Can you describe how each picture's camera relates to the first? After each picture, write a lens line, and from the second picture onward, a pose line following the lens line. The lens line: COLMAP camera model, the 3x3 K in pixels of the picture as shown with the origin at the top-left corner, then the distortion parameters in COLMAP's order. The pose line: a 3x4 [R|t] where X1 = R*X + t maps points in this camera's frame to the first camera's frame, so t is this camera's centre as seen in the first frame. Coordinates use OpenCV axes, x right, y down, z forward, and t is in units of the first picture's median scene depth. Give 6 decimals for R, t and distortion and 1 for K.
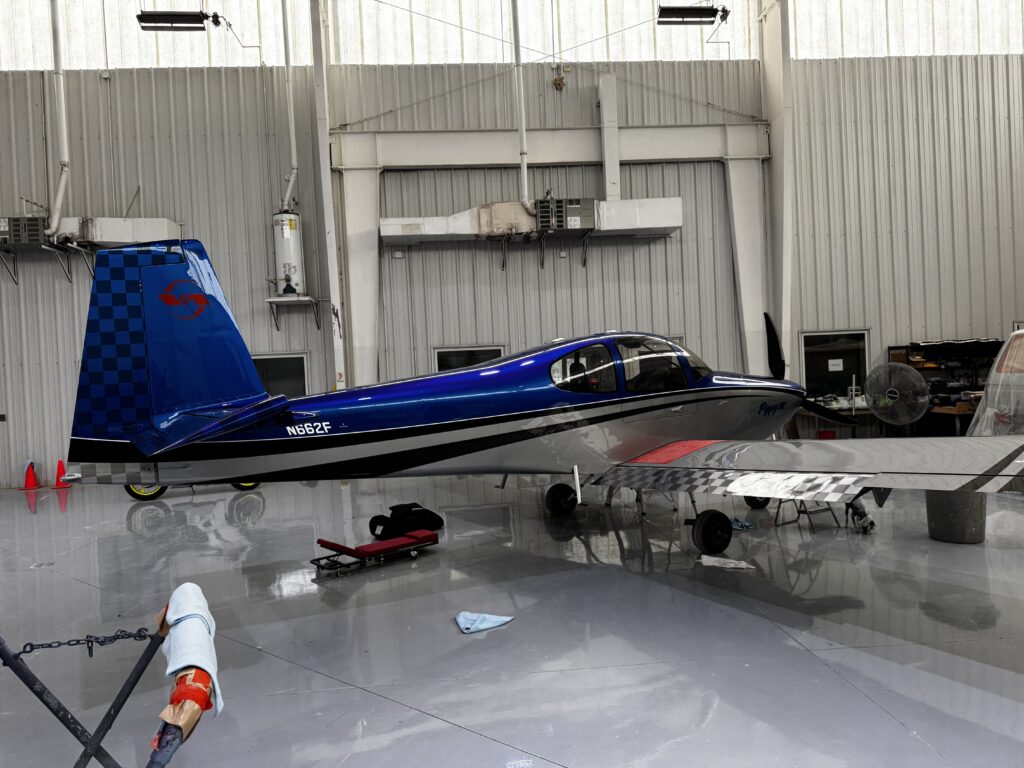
lens RADIAL K [[718.4, 0, 512.2], [0, 718.4, 385.2], [0, 0, 1]] dist [0.045195, -0.061864]
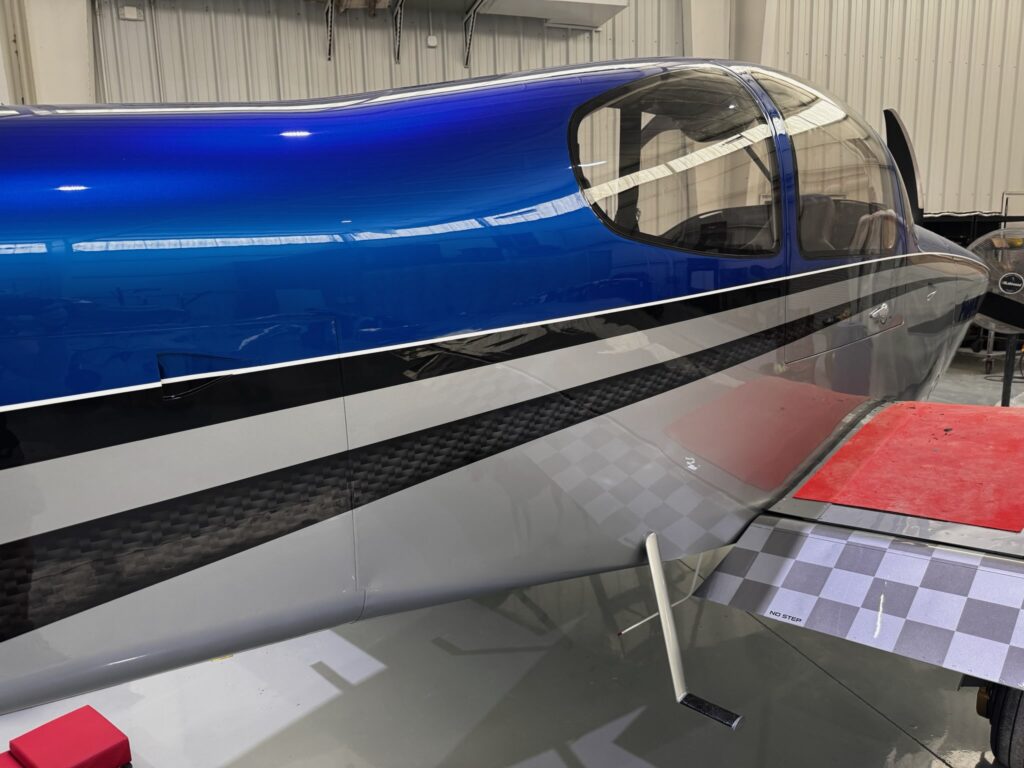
lens RADIAL K [[718.4, 0, 509.5], [0, 718.4, 382.2], [0, 0, 1]] dist [0.045195, -0.061864]
pose [[0.973530, -0.017030, 0.227925, -0.008721], [-0.016457, 0.989409, 0.144218, 0.010900], [-0.227967, -0.144152, 0.962939, 0.363951]]
